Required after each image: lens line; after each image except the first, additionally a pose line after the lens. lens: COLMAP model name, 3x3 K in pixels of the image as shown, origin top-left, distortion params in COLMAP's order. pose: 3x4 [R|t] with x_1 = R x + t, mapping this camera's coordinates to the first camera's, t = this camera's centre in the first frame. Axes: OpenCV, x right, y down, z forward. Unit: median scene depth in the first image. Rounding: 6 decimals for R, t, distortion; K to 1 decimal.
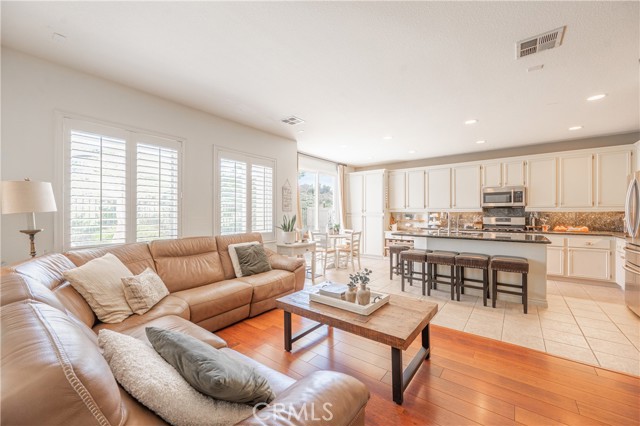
lens RADIAL K [[252.0, 0, 316.8], [0, 252.0, 213.5], [0, 0, 1]] dist [-0.003743, 0.000012]
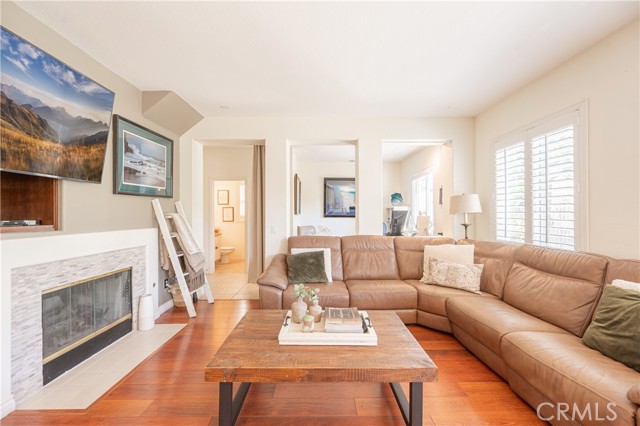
lens RADIAL K [[252.0, 0, 324.2], [0, 252.0, 212.5], [0, 0, 1]] dist [-0.003743, 0.000012]
pose [[-0.767093, -0.000336, -0.641535, 0.279149], [0.002642, 0.999990, -0.003683, -0.002891], [0.641530, -0.004520, -0.767085, 0.708832]]
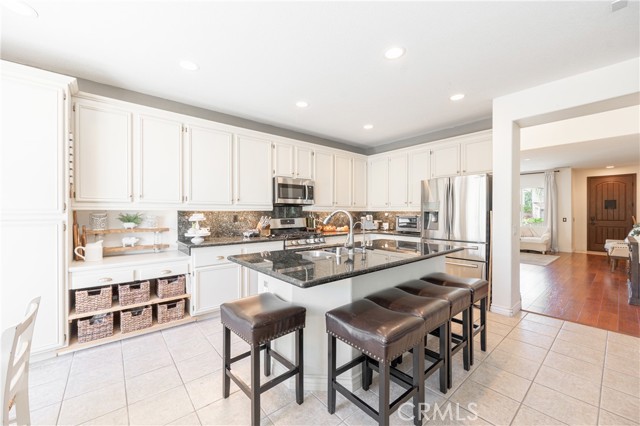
lens RADIAL K [[252.0, 0, 322.4], [0, 252.0, 214.1], [0, 0, 1]] dist [-0.003743, 0.000012]
pose [[0.189980, -0.004910, 0.981776, 0.014436], [0.000890, 0.999988, 0.004829, -0.001445], [-0.981788, -0.000043, 0.189982, 0.810416]]
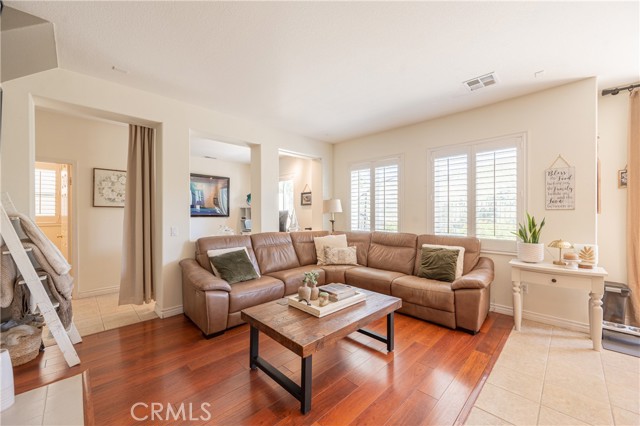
lens RADIAL K [[252.0, 0, 322.0], [0, 252.0, 214.1], [0, 0, 1]] dist [-0.003743, 0.000012]
pose [[-0.097064, 0.007183, -0.995252, 0.500671], [0.000603, 0.999974, 0.007159, -0.004308], [0.995278, 0.000095, -0.097066, 0.485002]]
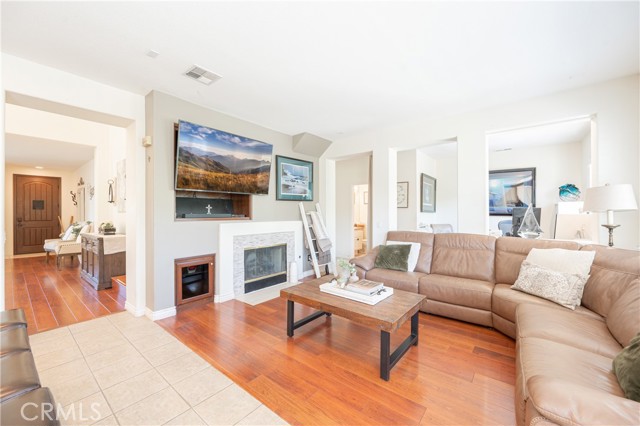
lens RADIAL K [[252.0, 0, 322.3], [0, 252.0, 214.7], [0, 0, 1]] dist [-0.003743, 0.000012]
pose [[-0.999971, 0.003290, -0.006809, 0.130257], [0.003223, 0.999945, 0.009942, -0.001405], [0.006842, 0.009920, -0.999927, 0.930650]]
